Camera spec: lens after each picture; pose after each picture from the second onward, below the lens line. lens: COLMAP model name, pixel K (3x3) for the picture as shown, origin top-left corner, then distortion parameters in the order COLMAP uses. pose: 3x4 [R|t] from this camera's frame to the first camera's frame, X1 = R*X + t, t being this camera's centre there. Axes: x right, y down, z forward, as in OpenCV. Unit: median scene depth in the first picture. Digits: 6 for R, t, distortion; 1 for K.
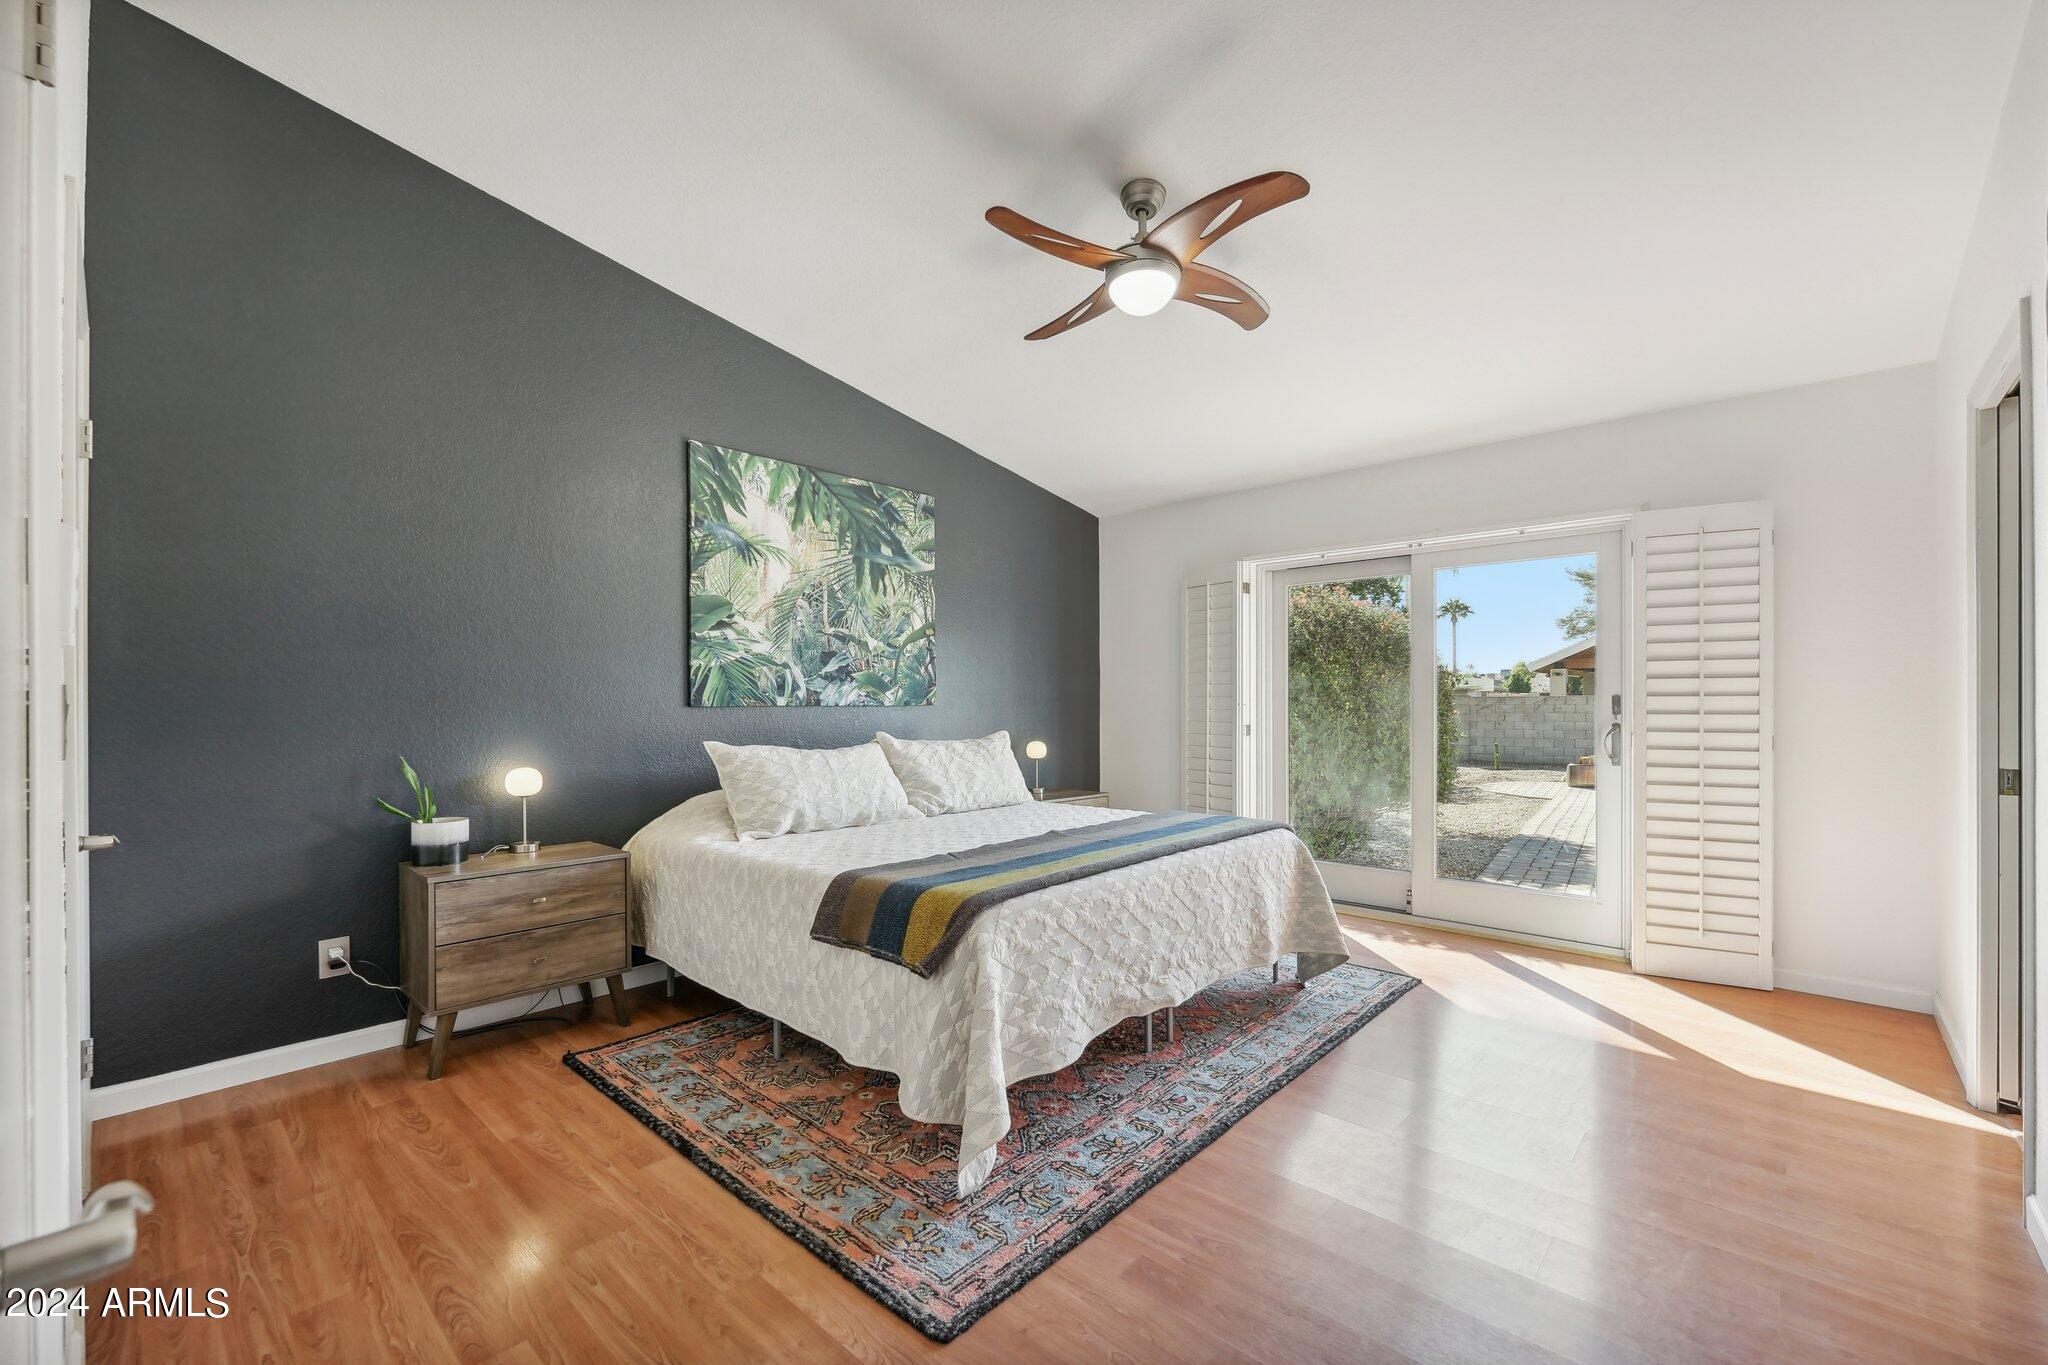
lens RADIAL K [[803.7, 0, 1021.2], [0, 803.7, 693.2], [0, 0, 1]] dist [-0.000516, -0.000011]
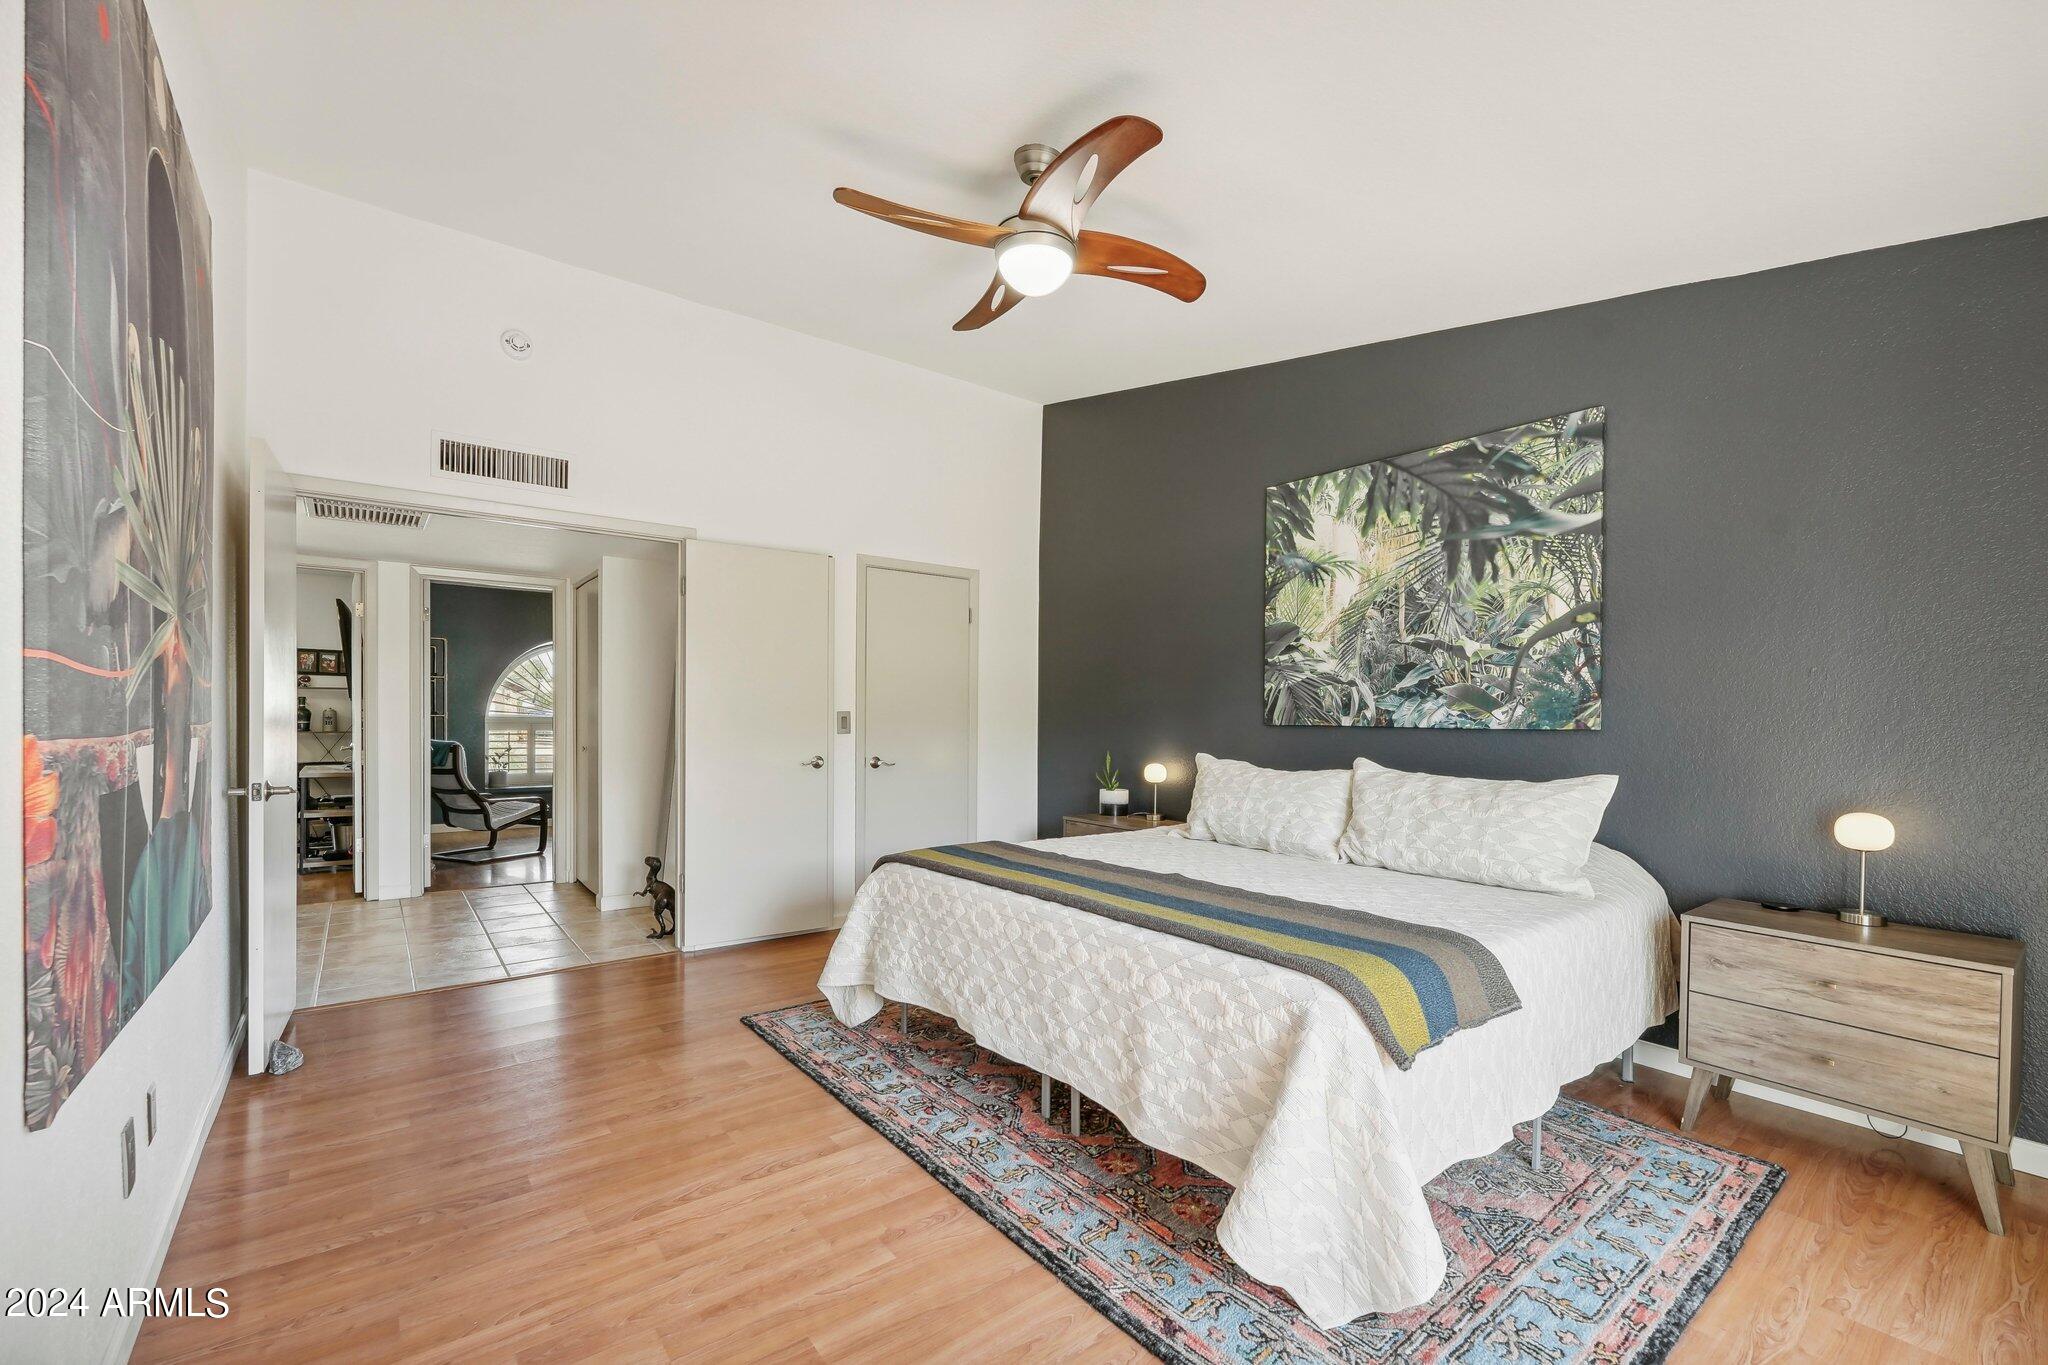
lens RADIAL K [[838.2, 0, 1021.0], [0, 838.2, 715.2], [0, 0, 1]] dist [-0.000794, -0.000031]
pose [[-0.136736, -0.000928, -0.990607, 0.719502], [0.000735, 0.999999, -0.001038, 0.003757], [0.990607, -0.000870, -0.136735, 0.735626]]
